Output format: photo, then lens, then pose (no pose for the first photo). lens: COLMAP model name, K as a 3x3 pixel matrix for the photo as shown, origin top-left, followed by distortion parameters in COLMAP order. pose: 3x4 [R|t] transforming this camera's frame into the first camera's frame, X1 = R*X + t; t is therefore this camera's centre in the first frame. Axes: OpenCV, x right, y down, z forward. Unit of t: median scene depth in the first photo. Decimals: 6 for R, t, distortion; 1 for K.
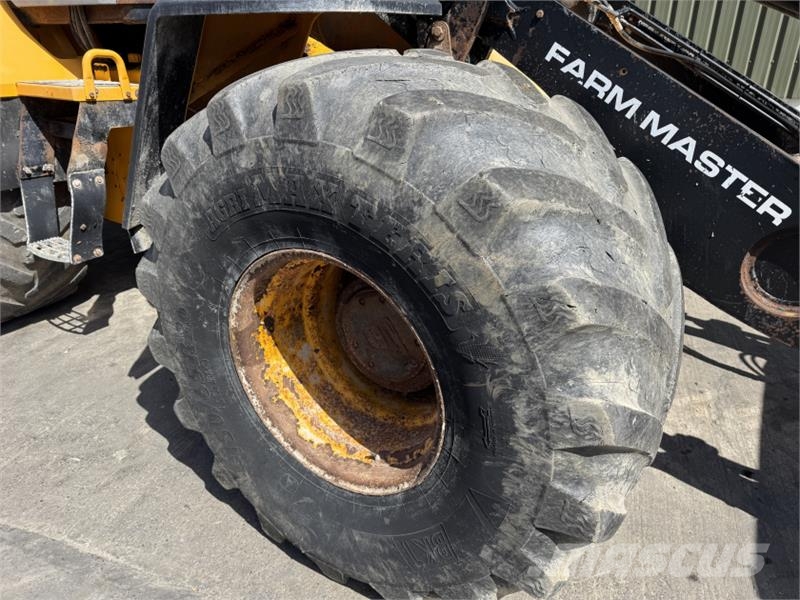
lens RADIAL K [[561.7, 0, 408.4], [0, 561.7, 298.3], [0, 0, 1]] dist [0.040595, -0.048112]
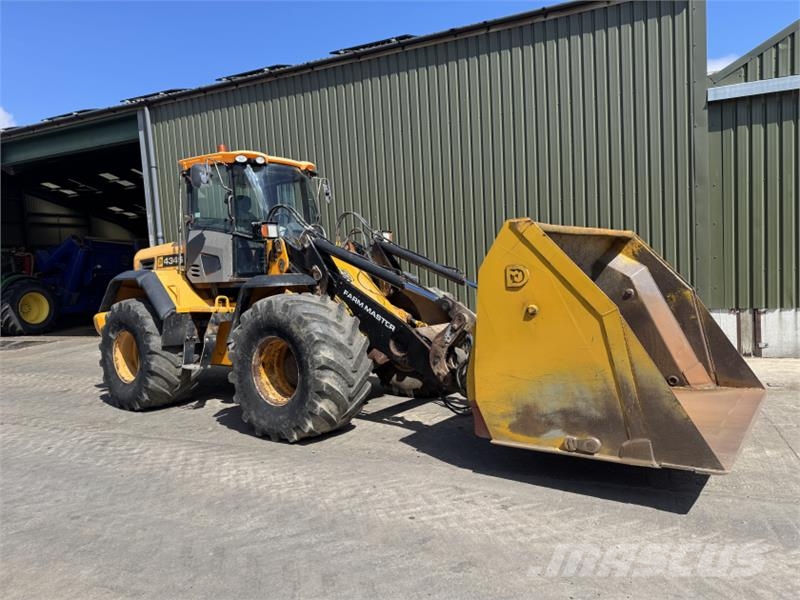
lens RADIAL K [[561.7, 0, 414.1], [0, 561.7, 306.3], [0, 0, 1]] dist [0.040595, -0.048112]
pose [[0.997020, -0.030668, -0.070779, 1.055605], [0.001437, 0.924794, -0.380465, 1.160564], [0.077124, 0.379230, 0.922083, -2.564920]]
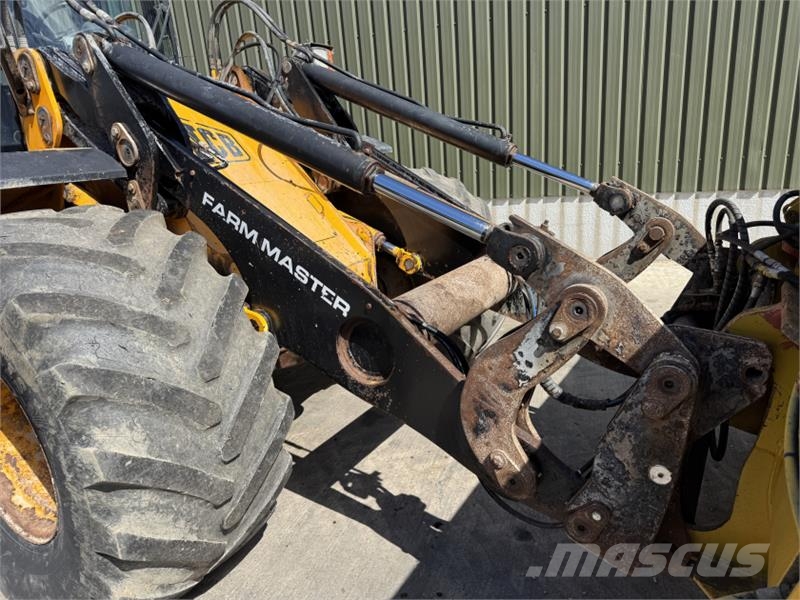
lens RADIAL K [[561.7, 0, 402.6], [0, 561.7, 306.7], [0, 0, 1]] dist [0.040595, -0.048112]
pose [[0.998335, -0.052792, -0.023258, 0.807463], [0.048609, 0.986928, -0.153658, 0.057442], [0.031066, 0.152272, 0.987850, -0.311651]]
